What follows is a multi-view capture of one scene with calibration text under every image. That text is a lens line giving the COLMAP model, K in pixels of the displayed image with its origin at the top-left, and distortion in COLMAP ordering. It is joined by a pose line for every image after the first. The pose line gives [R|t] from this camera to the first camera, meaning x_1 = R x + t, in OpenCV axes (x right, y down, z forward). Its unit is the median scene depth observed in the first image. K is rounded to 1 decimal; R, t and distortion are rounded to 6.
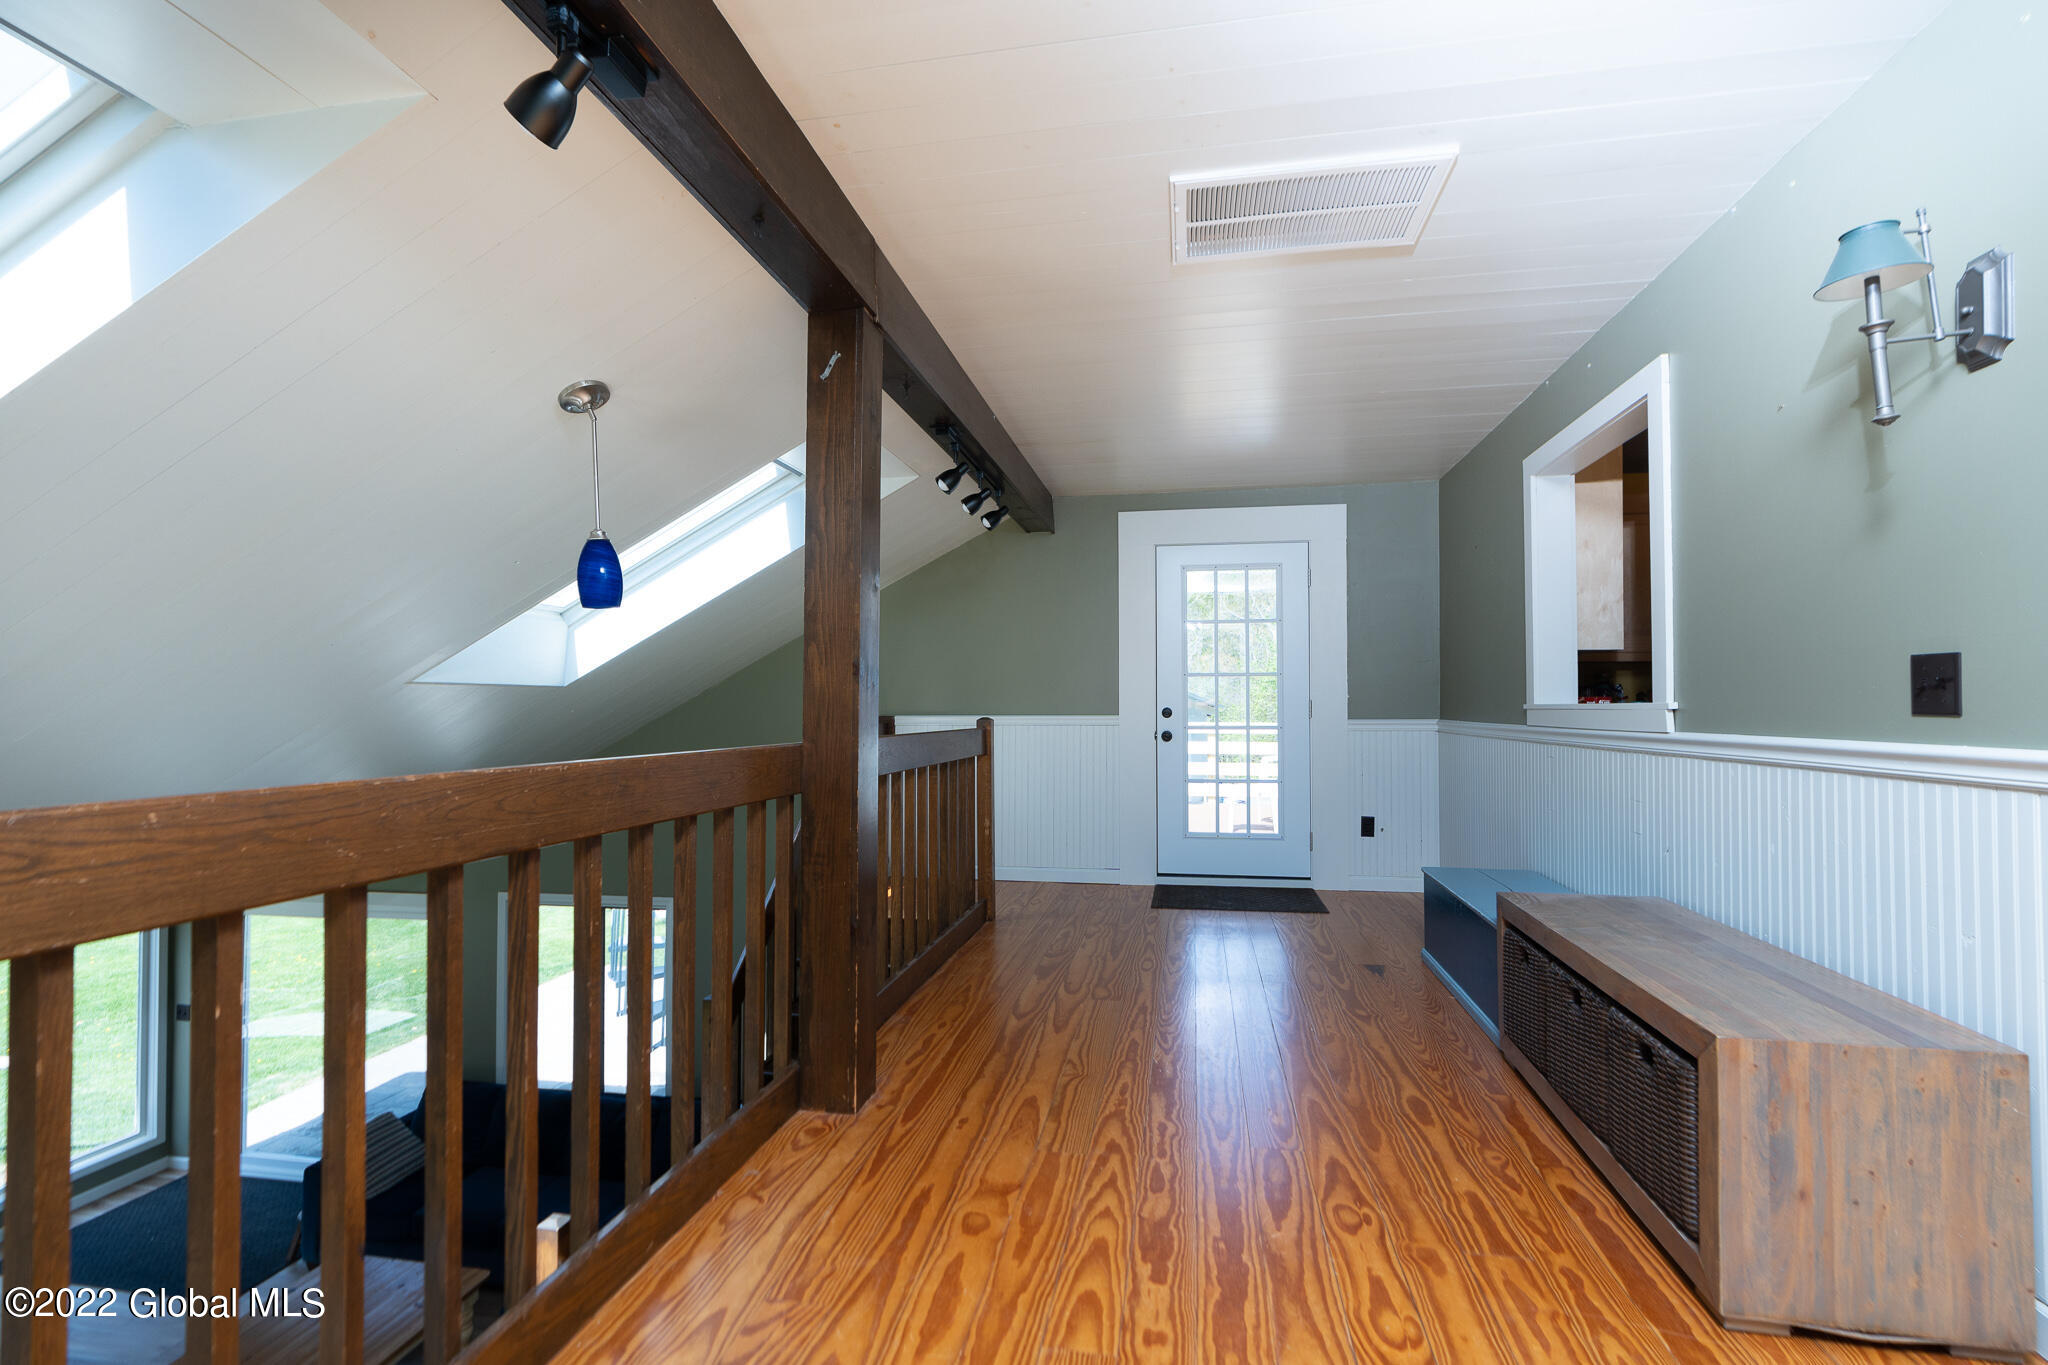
lens RADIAL K [[915.0, 0, 1025.7], [0, 915.0, 691.5], [0, 0, 1]] dist [-0.000088, 0.000045]
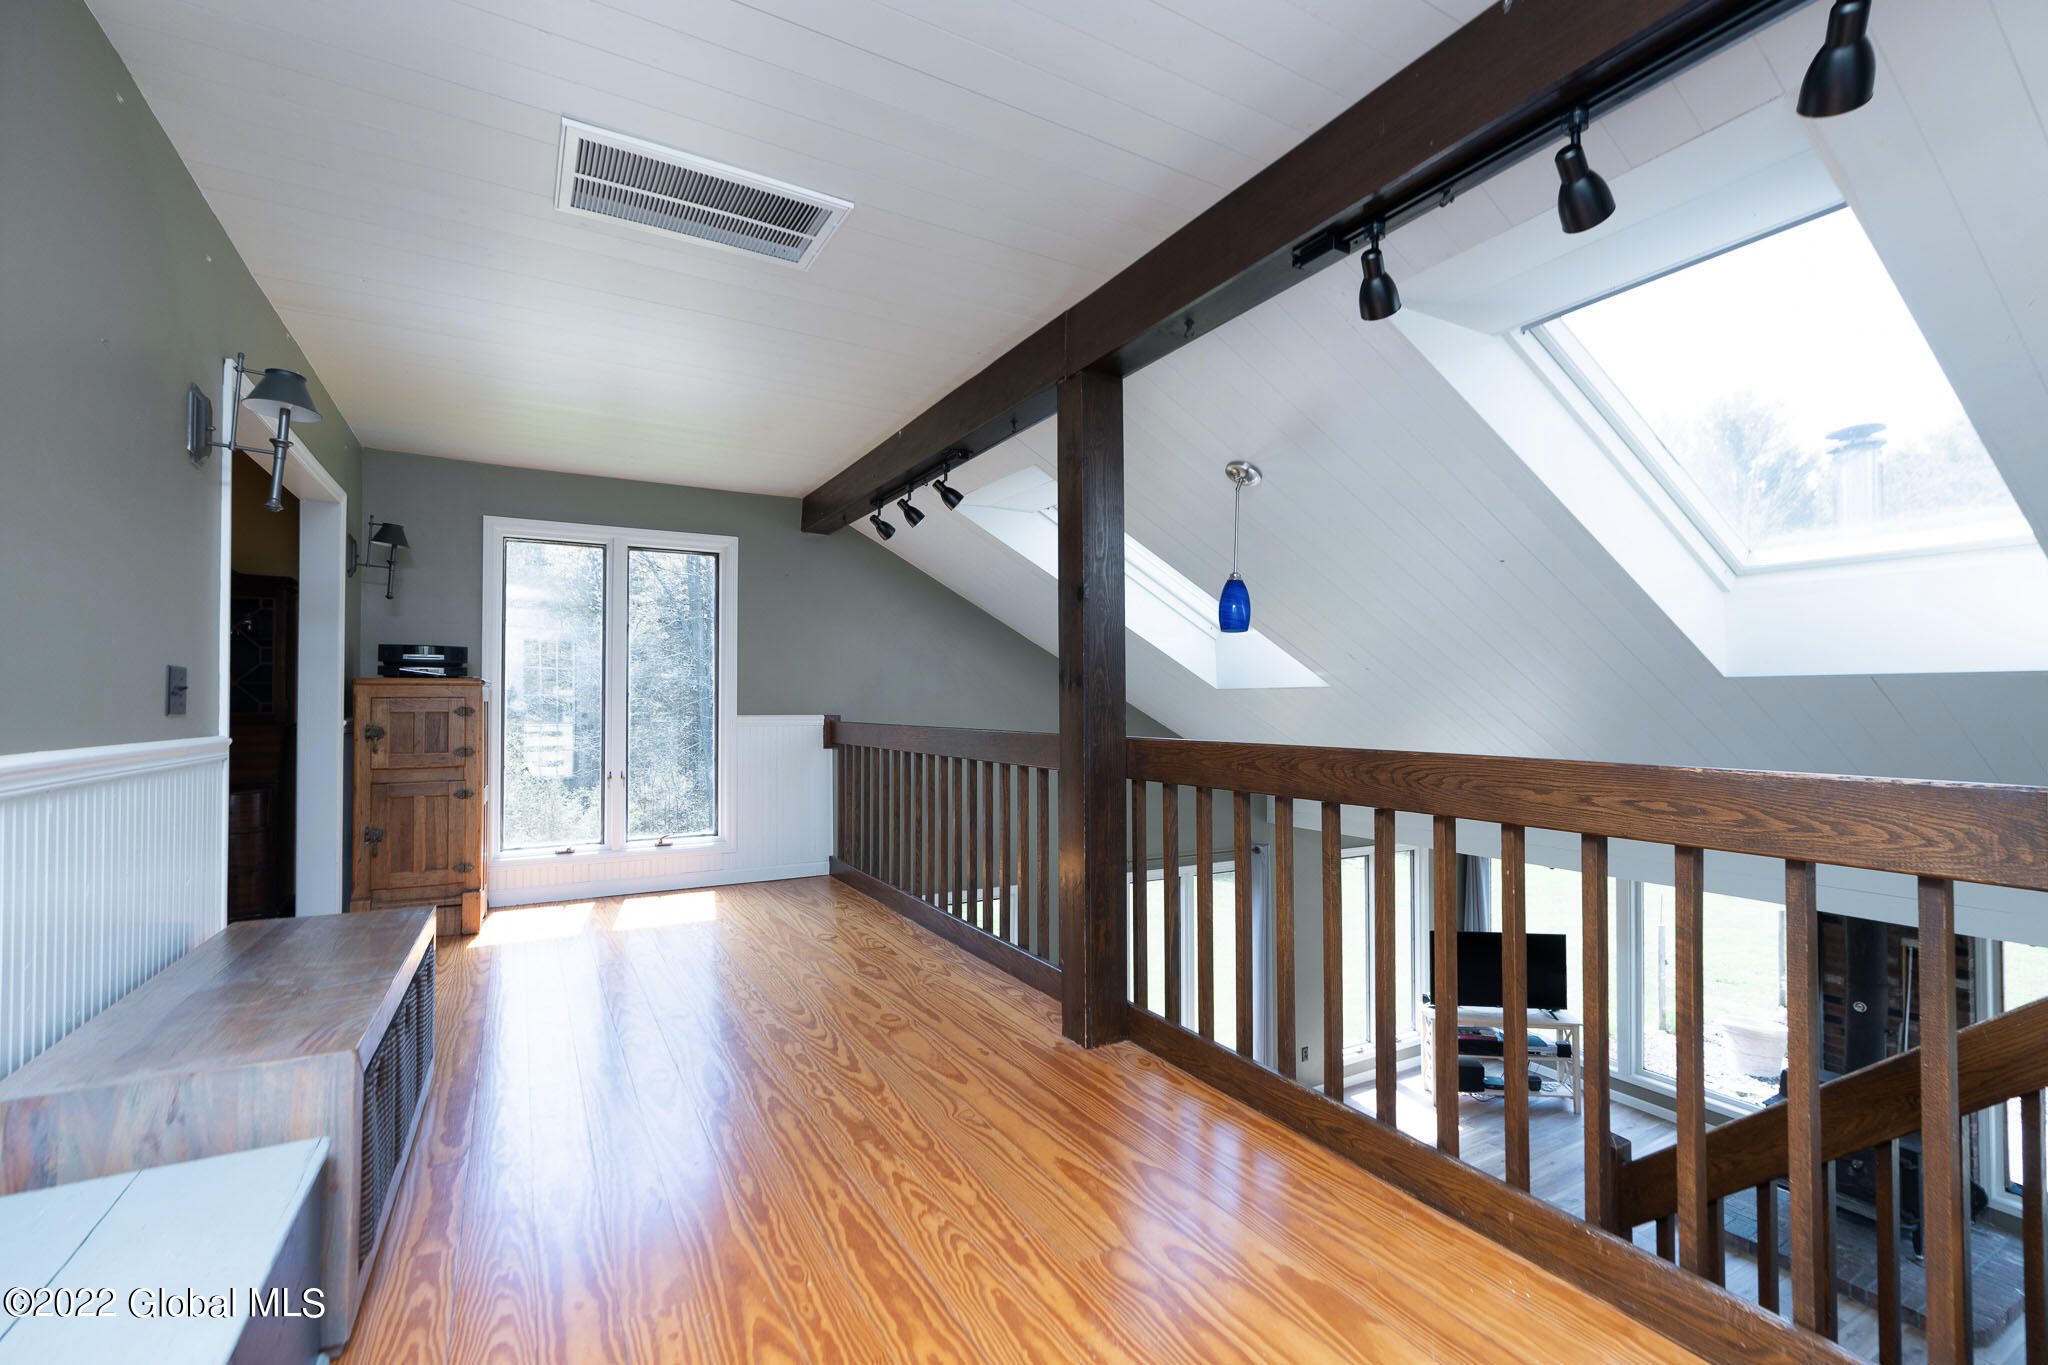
lens RADIAL K [[915.0, 0, 1025.4], [0, 915.0, 687.4], [0, 0, 1]] dist [-0.000088, 0.000045]
pose [[-0.771196, -0.006064, -0.636569, 0.650334], [0.015922, 0.999458, -0.028810, 0.027650], [0.636399, -0.032353, -0.770681, 1.957264]]
